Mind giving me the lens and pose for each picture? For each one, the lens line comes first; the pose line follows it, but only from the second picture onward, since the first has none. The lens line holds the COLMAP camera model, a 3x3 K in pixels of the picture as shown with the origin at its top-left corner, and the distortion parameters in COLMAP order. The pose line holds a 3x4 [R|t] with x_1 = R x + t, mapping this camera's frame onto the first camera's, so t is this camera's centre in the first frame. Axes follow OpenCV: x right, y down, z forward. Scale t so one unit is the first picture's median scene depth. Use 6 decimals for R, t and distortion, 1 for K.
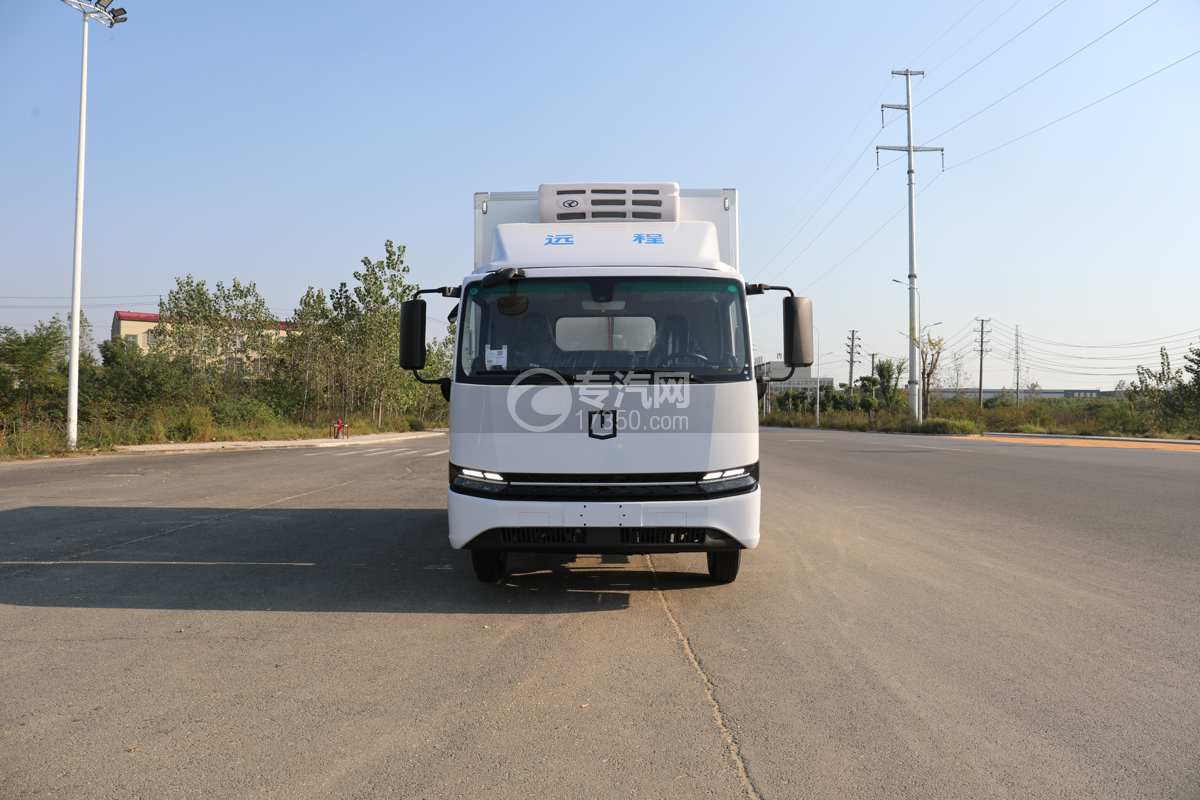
lens RADIAL K [[840.8, 0, 592.0], [0, 840.8, 387.1], [0, 0, 1]] dist [-0.107900, 0.095182]
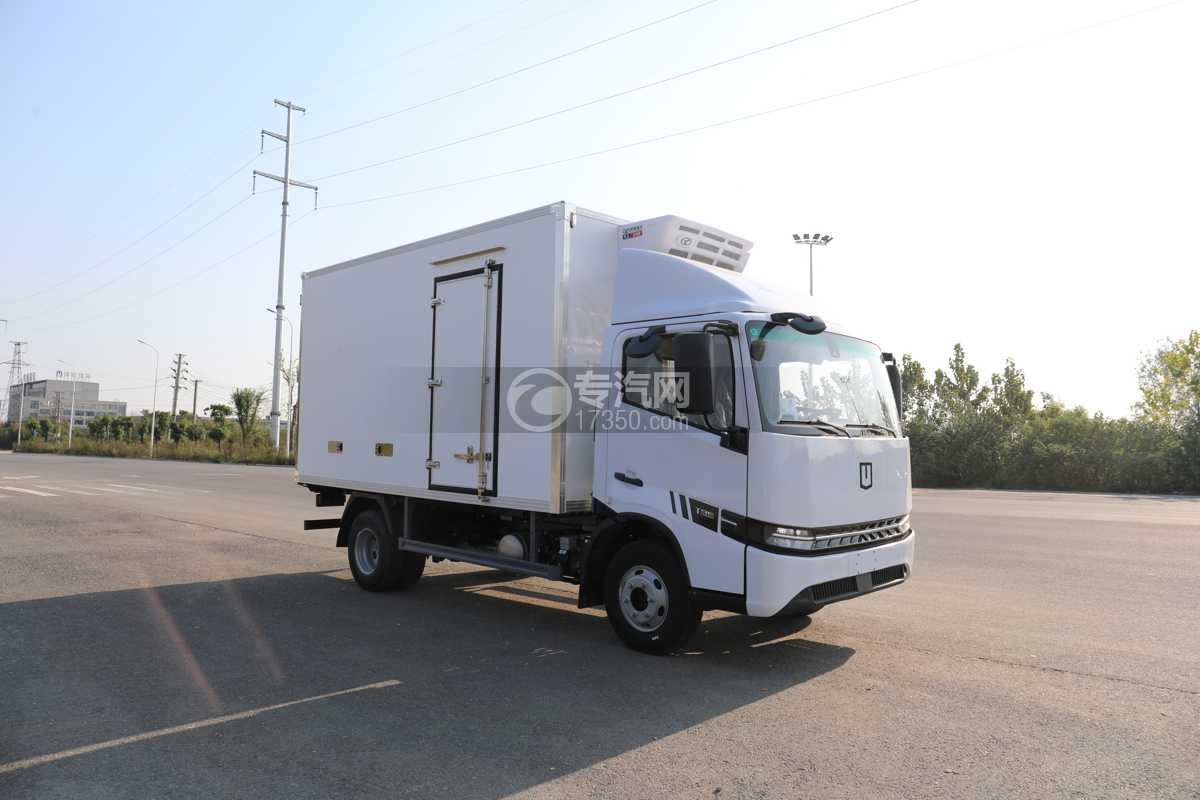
lens RADIAL K [[840.8, 0, 592.0], [0, 840.8, 387.1], [0, 0, 1]] dist [-0.107900, 0.095182]
pose [[0.674118, 0.061490, 0.736060, -0.784904], [-0.035324, 0.998072, -0.051028, -0.000636], [-0.737779, 0.008398, 0.674990, 0.432455]]
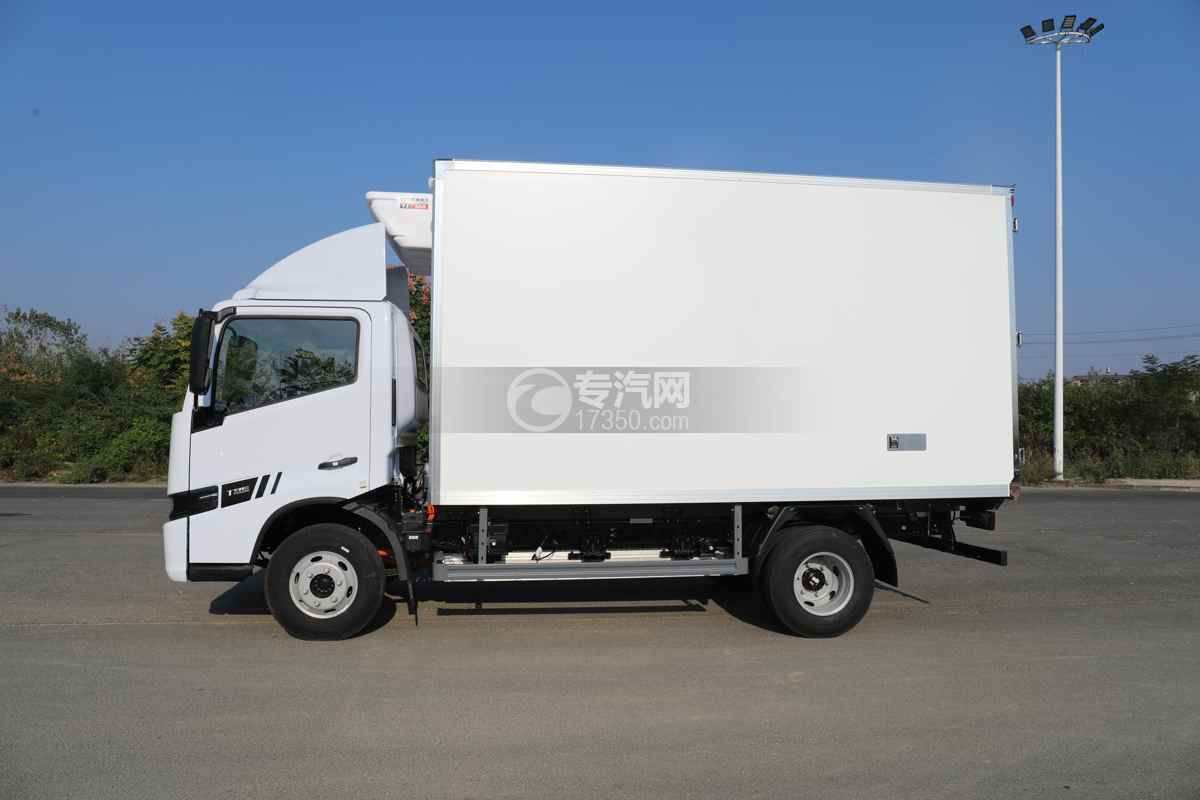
lens RADIAL K [[840.8, 0, 592.0], [0, 840.8, 387.1], [0, 0, 1]] dist [-0.107900, 0.095182]
pose [[0.151205, -0.050548, -0.987209, 0.999489], [0.016421, 0.998682, -0.048621, 0.013990], [0.988366, -0.008859, 0.151836, 1.072879]]
